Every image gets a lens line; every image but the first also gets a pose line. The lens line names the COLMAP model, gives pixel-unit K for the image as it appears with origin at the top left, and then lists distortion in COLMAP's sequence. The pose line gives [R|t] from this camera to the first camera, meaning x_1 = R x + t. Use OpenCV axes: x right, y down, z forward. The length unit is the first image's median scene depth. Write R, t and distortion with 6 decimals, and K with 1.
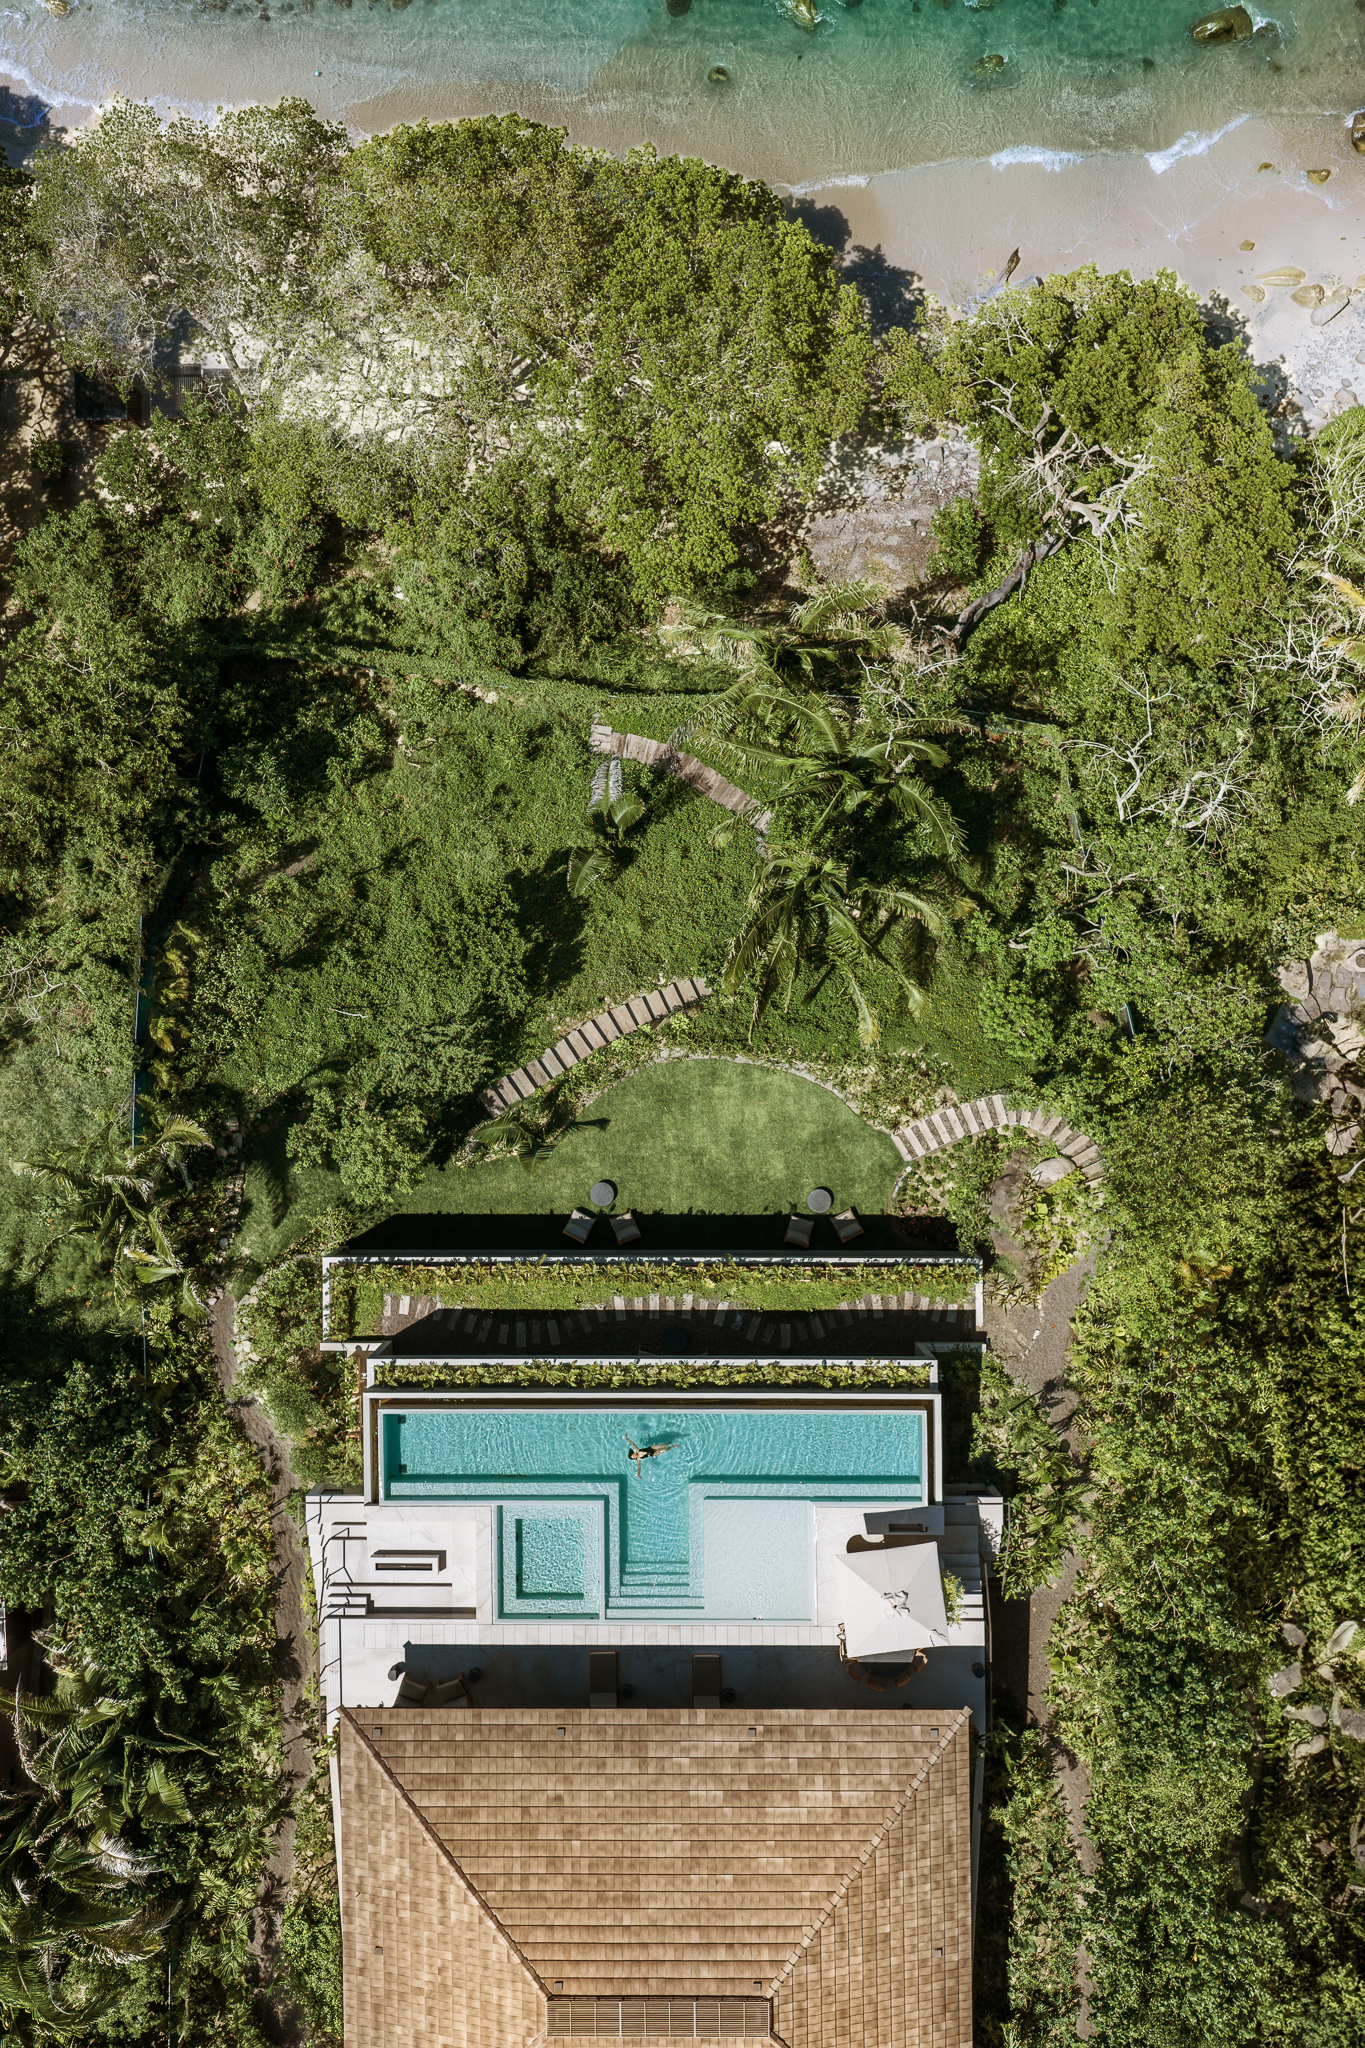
lens RADIAL K [[1626.1, 0, 580.6], [0, 1626.1, 1023.2], [0, 0, 1]] dist [0.045614, -0.003649]
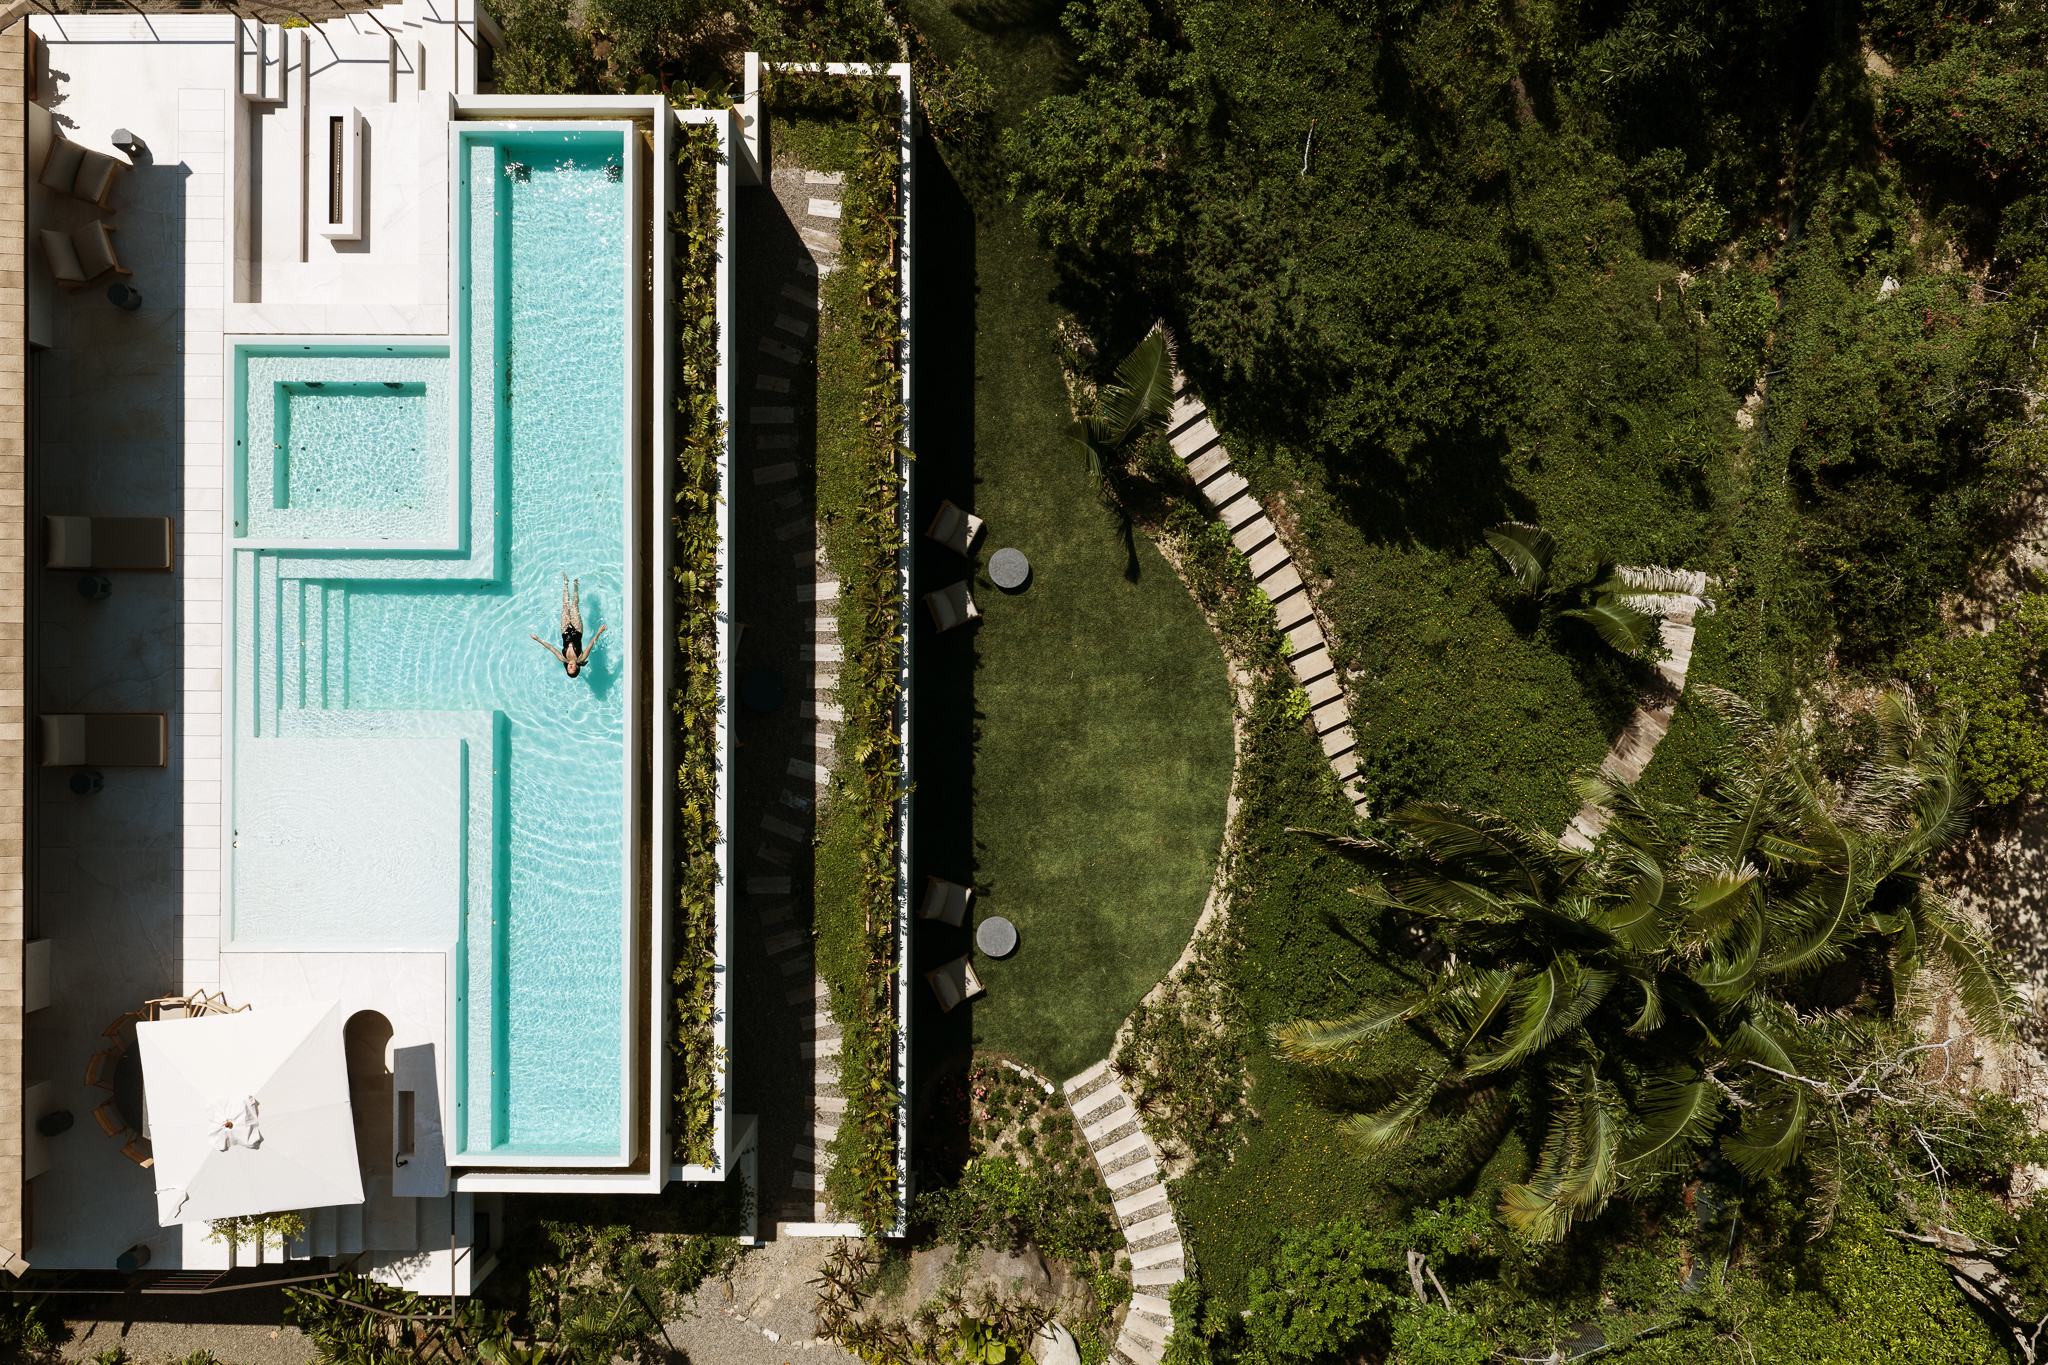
lens RADIAL K [[1651.7, 0, 1060.5], [0, 1651.7, 683.1], [0, 0, 1]] dist [0.007289, 0.011396]
pose [[-0.013148, 0.998455, 0.053980, 0.024393], [-0.999887, -0.013522, 0.006575, 0.089529], [0.007295, -0.053888, 0.998520, 0.441565]]
